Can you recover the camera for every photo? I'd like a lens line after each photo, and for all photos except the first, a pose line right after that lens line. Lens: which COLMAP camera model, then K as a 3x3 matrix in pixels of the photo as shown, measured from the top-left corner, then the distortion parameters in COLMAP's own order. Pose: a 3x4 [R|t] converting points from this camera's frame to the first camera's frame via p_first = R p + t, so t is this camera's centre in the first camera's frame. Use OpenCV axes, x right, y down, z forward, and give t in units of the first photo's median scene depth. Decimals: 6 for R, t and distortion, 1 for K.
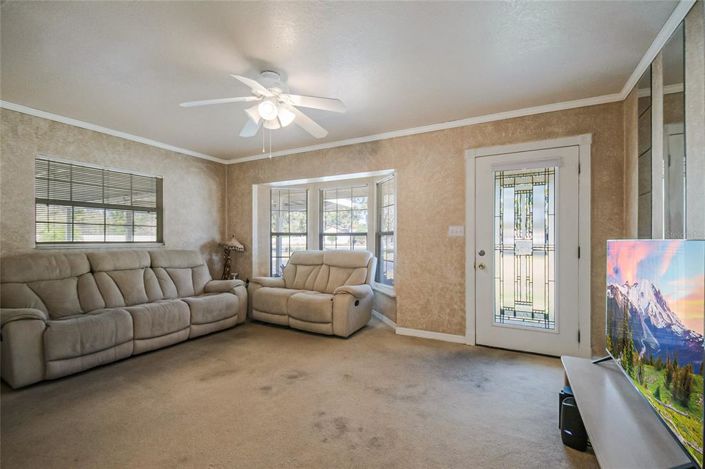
lens RADIAL K [[311.8, 0, 349.8], [0, 311.8, 239.6], [0, 0, 1]] dist [-0.002619, -0.008085]
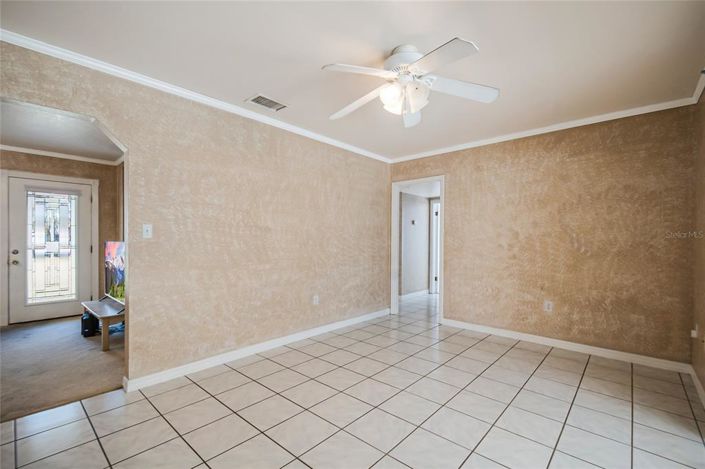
lens RADIAL K [[311.8, 0, 349.1], [0, 311.8, 243.5], [0, 0, 1]] dist [-0.002619, -0.008085]
pose [[0.230802, 0.000506, 0.973001, -0.554363], [0.005039, 0.999986, -0.001715, 0.018302], [-0.972988, 0.005299, 0.230796, -0.721911]]
